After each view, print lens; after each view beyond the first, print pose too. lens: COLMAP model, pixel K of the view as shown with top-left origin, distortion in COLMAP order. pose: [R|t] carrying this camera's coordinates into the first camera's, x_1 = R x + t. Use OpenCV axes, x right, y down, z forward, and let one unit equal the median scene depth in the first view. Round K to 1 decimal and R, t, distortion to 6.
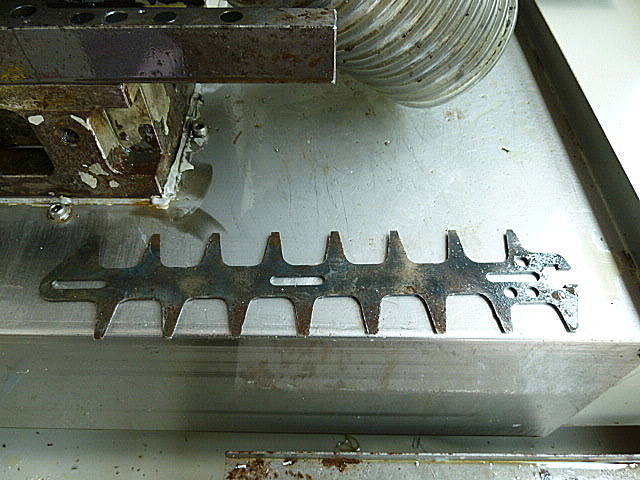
lens RADIAL K [[480.2, 0, 319.3], [0, 480.2, 239.7], [0, 0, 1]] dist [-0.035235, 0.006403]
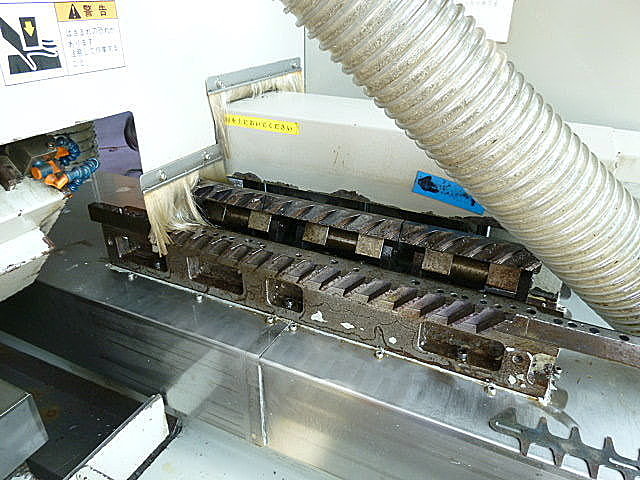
lens RADIAL K [[480.2, 0, 319.1], [0, 480.2, 240.8], [0, 0, 1]] dist [-0.035235, 0.006403]
pose [[0.905157, 0.213477, -0.367585, -0.624456], [-0.350218, 0.864614, -0.360263, 0.399902], [0.240911, 0.454829, 0.857375, -1.282297]]
